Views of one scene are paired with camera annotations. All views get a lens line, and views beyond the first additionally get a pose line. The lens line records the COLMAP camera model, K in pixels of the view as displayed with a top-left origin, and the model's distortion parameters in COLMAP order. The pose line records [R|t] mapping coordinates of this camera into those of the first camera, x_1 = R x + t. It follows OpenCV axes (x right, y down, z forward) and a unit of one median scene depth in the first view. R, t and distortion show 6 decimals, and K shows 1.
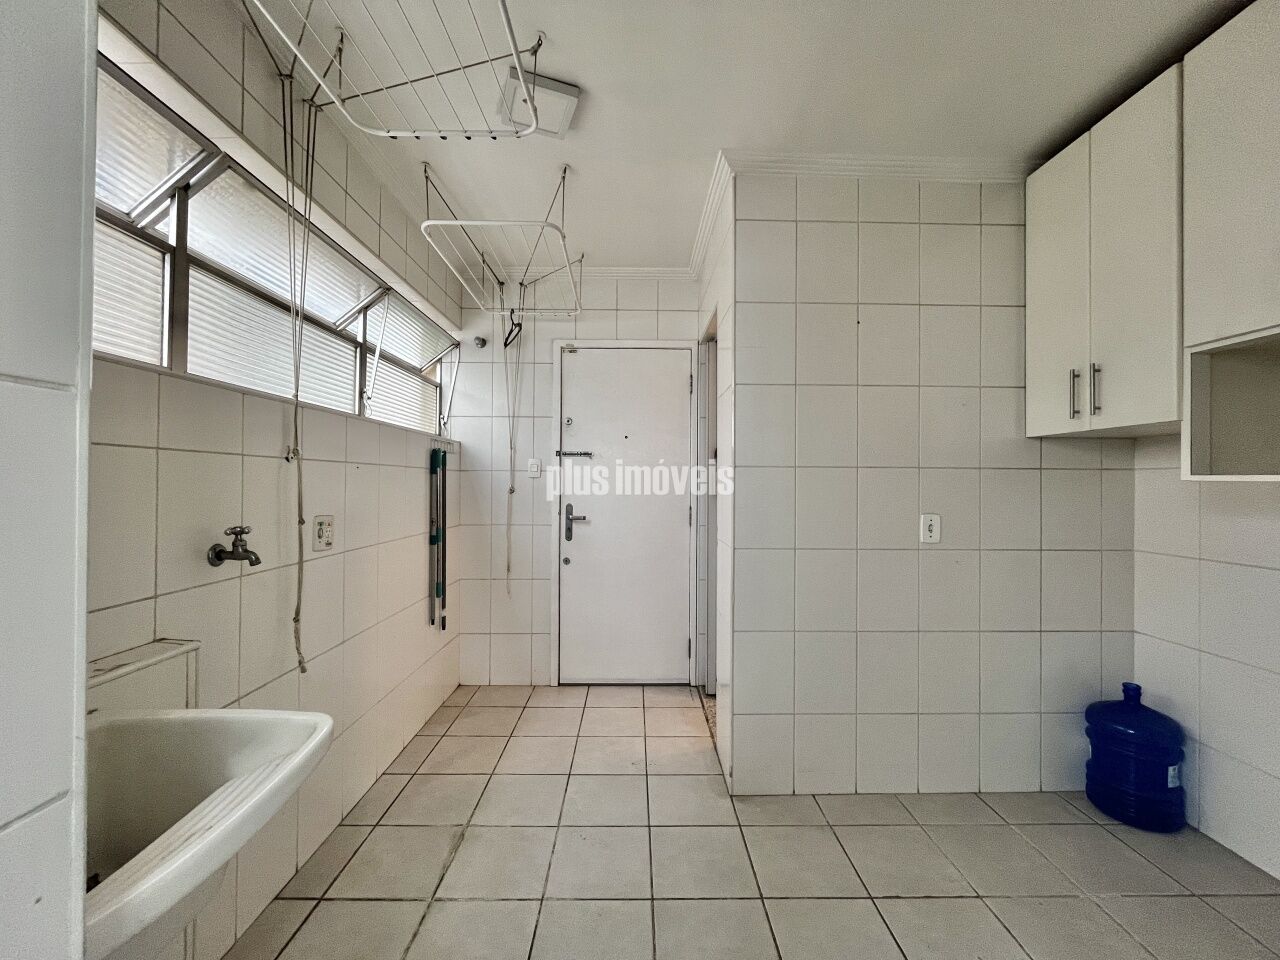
lens RADIAL K [[516.7, 0, 640.0], [0, 516.7, 480.0], [0, 0, 1]] dist [-0.003089, 0.000372]
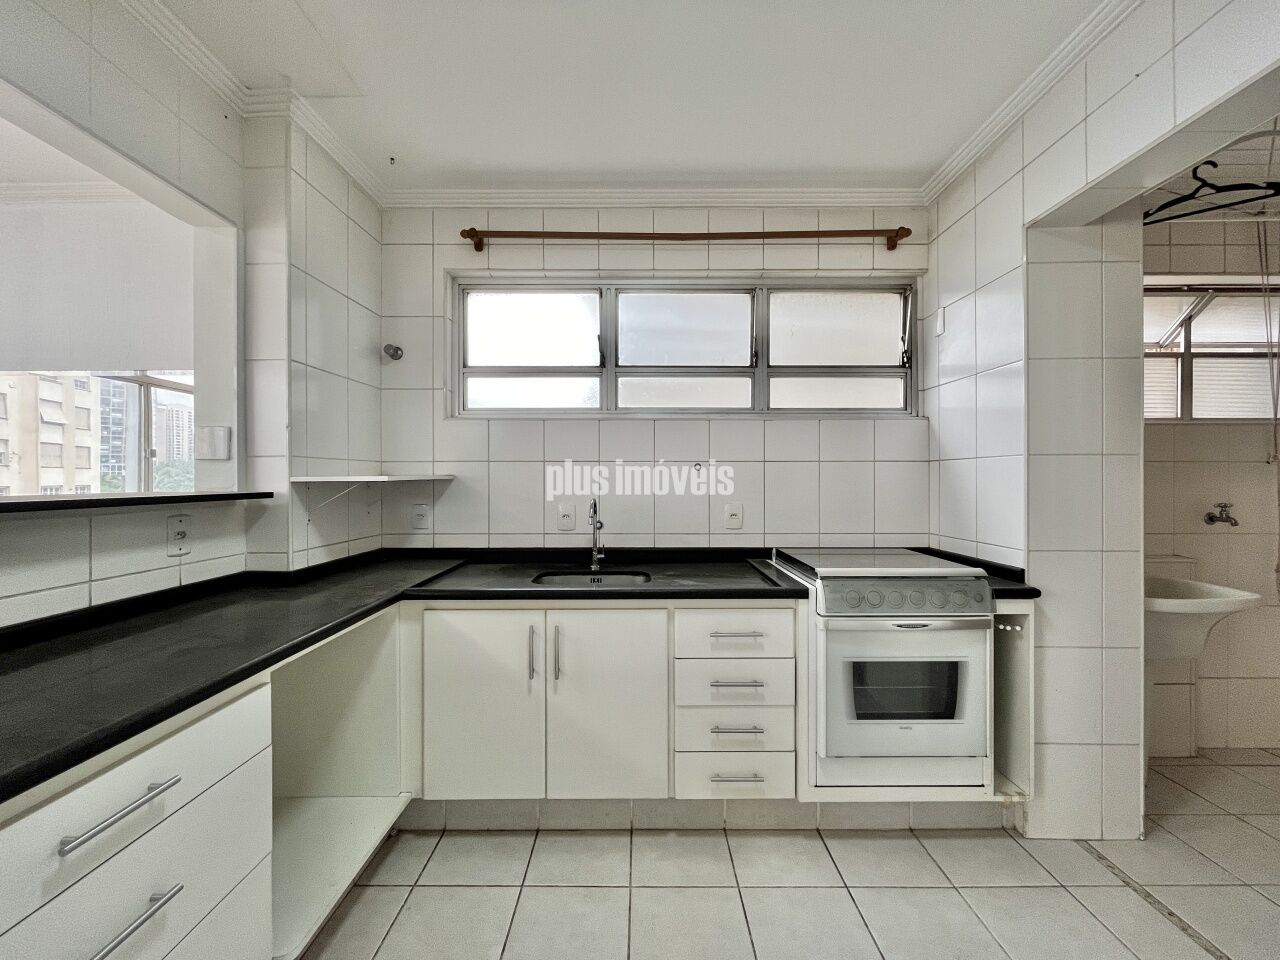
lens RADIAL K [[516.7, 0, 640.0], [0, 516.7, 480.0], [0, 0, 1]] dist [-0.003089, 0.000372]
pose [[-0.010773, -0.005771, -0.999925, 0.802560], [0.008192, 0.999949, -0.005860, 0.004613], [0.999908, -0.008255, -0.010726, -0.779496]]
